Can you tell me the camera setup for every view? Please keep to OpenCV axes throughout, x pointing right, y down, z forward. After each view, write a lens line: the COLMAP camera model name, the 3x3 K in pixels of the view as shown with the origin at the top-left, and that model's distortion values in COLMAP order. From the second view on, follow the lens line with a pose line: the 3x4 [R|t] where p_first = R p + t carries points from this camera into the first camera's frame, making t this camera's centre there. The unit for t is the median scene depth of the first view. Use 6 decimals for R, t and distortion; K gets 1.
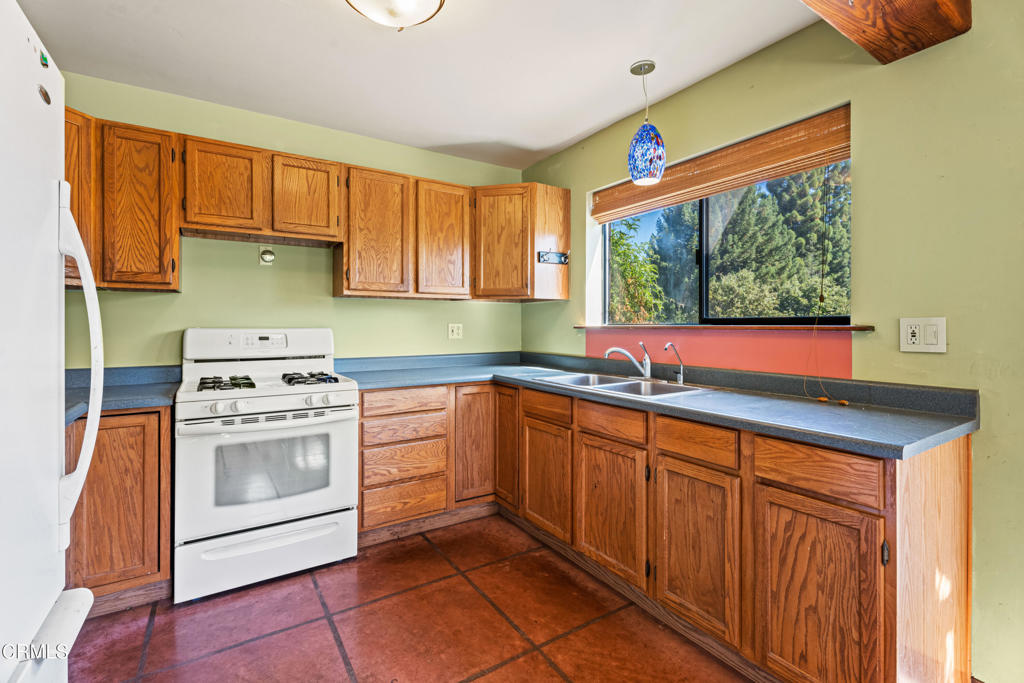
lens RADIAL K [[460.1, 0, 511.1], [0, 460.1, 332.4], [0, 0, 1]] dist [0.003180, 0.000473]
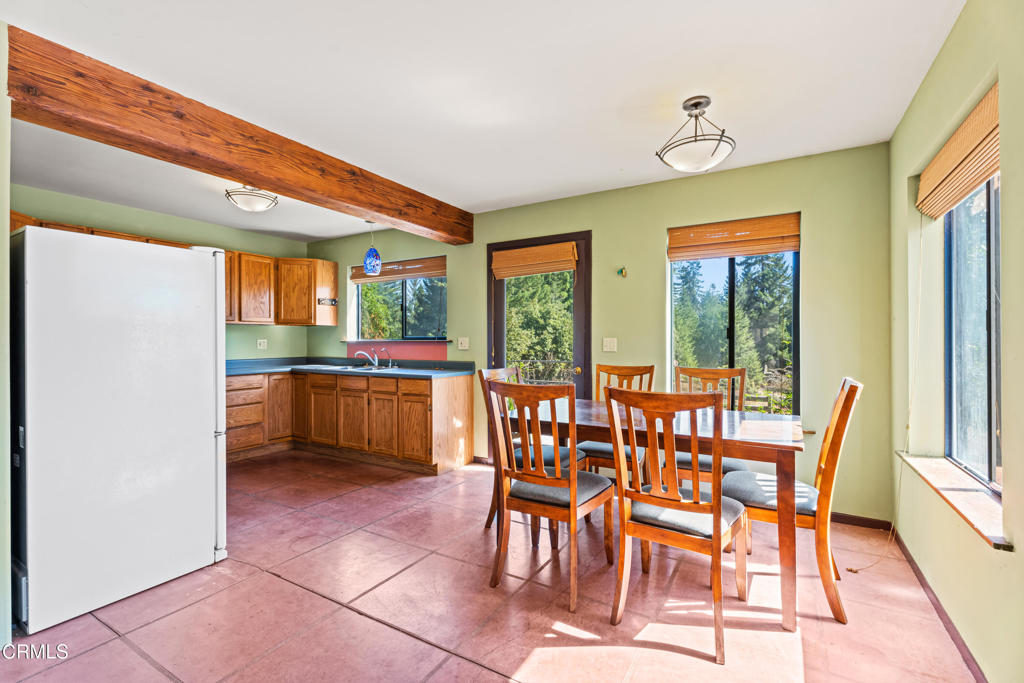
lens RADIAL K [[460.1, 0, 510.1], [0, 460.1, 342.3], [0, 0, 1]] dist [0.003180, 0.000473]
pose [[0.897456, -0.002122, 0.441098, -0.062654], [0.006797, 0.999936, -0.009020, 0.012932], [-0.441051, 0.011093, 0.897414, -0.939630]]
